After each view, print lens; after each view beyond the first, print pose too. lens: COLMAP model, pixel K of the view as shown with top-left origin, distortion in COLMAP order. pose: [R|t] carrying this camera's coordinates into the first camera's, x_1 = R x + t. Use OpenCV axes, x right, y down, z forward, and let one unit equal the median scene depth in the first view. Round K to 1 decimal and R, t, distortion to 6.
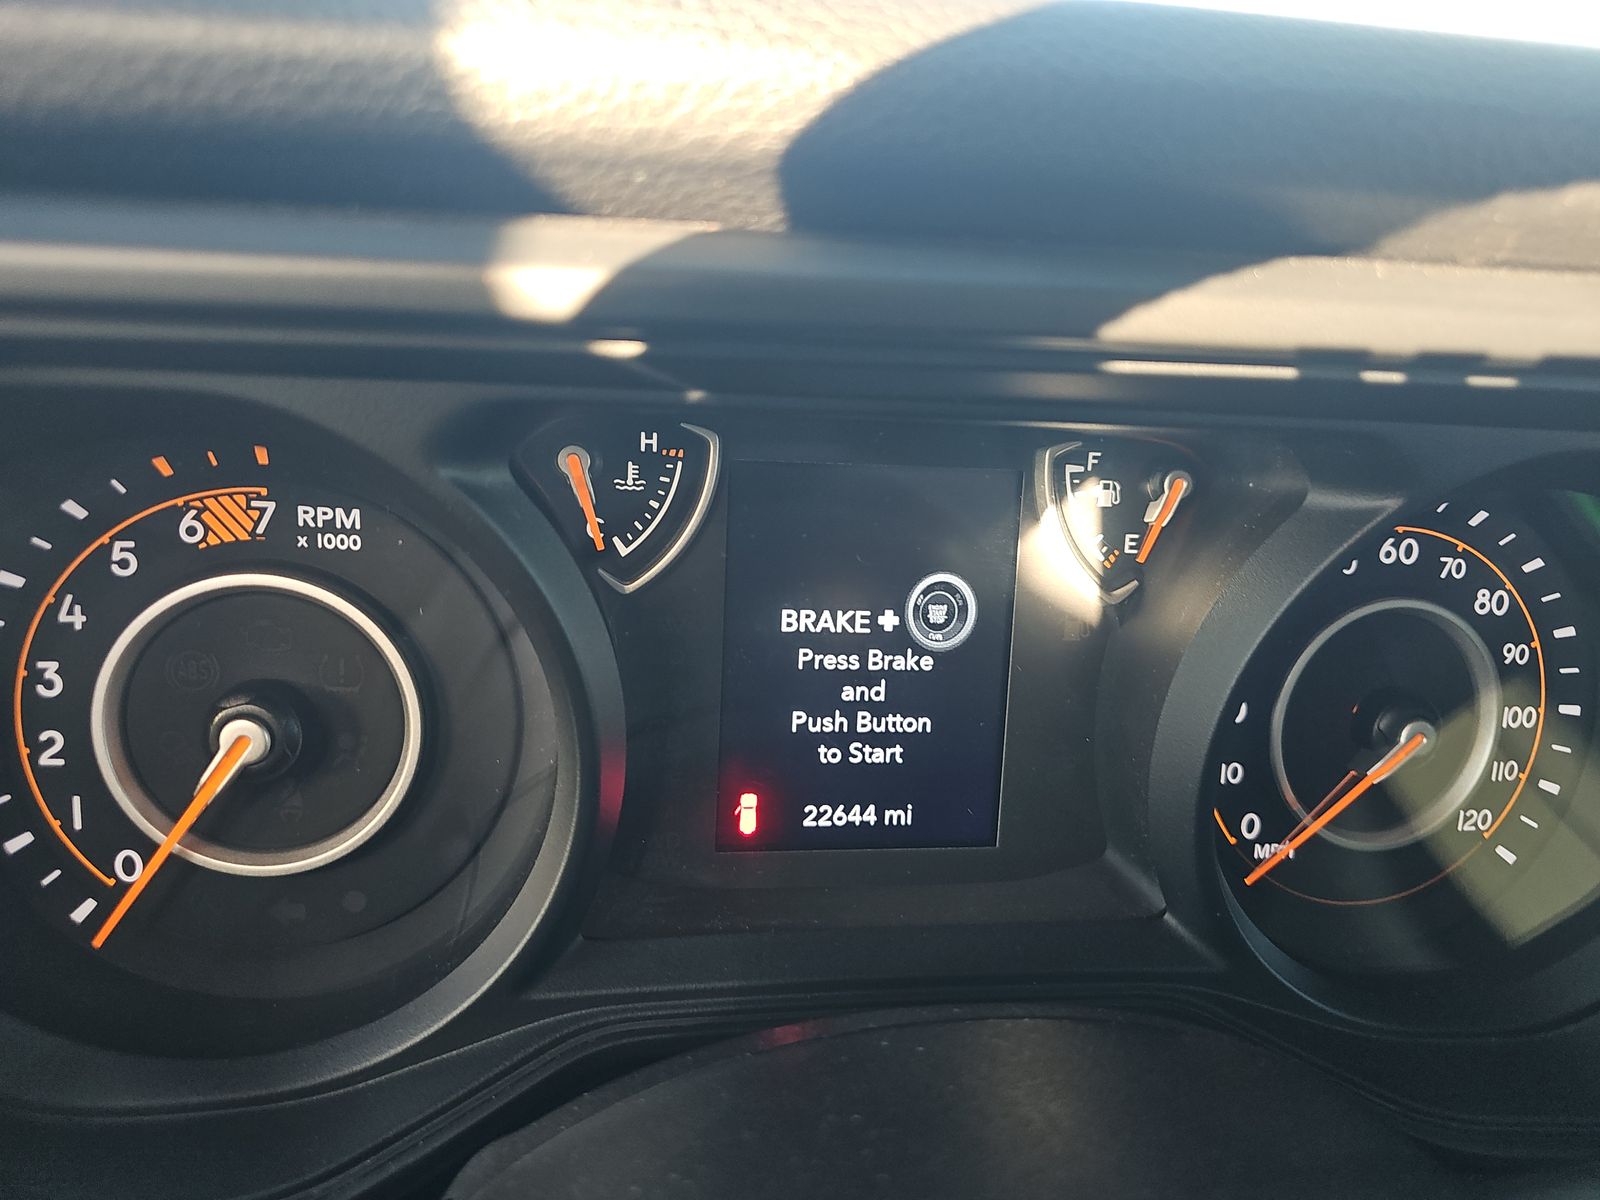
lens RADIAL K [[1068.4, 0, 801.3], [0, 1068.4, 601.1], [0, 0, 1]] dist [-0.008049, -0.002700]
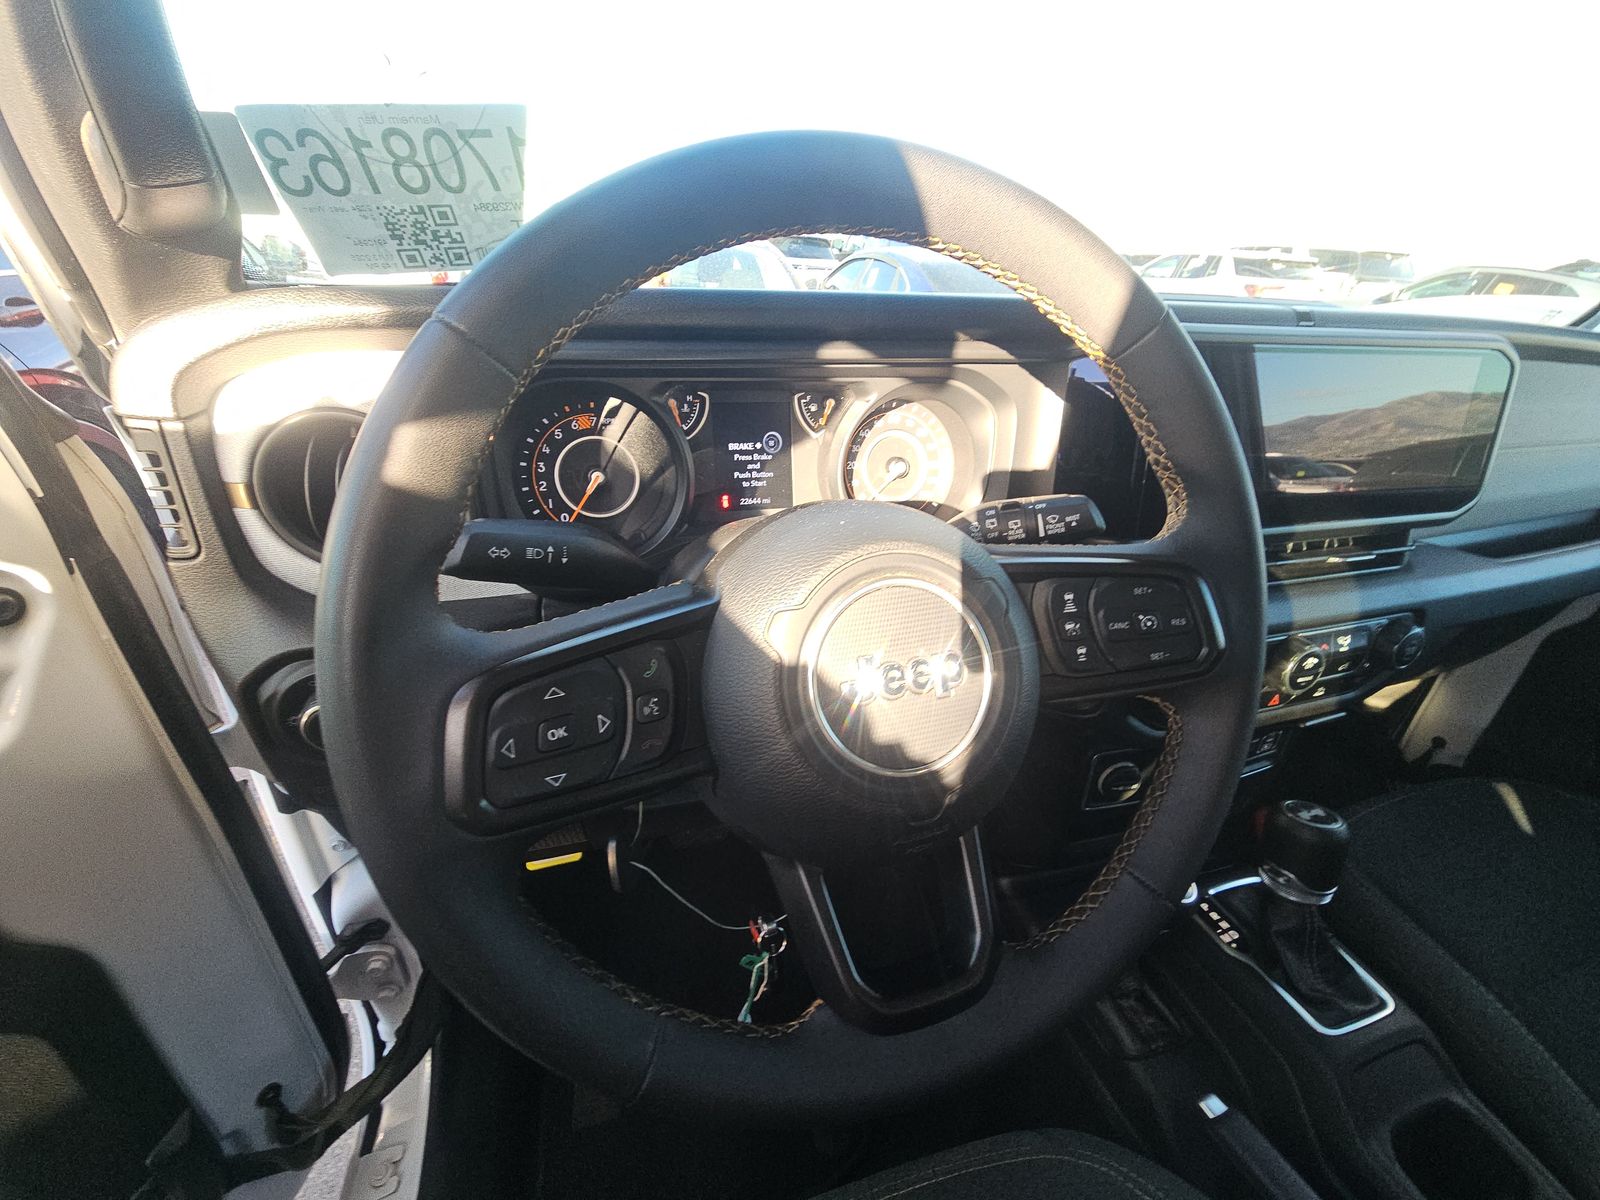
lens RADIAL K [[645.1, 0, 805.9], [0, 645.1, 598.7], [0, 0, 1]] dist [-0.000868, -0.000225]
pose [[0.985591, -0.101047, 0.135645, -0.112150], [0.091187, 0.992849, 0.077047, 0.386950], [-0.142460, -0.063568, 0.987757, -1.253050]]
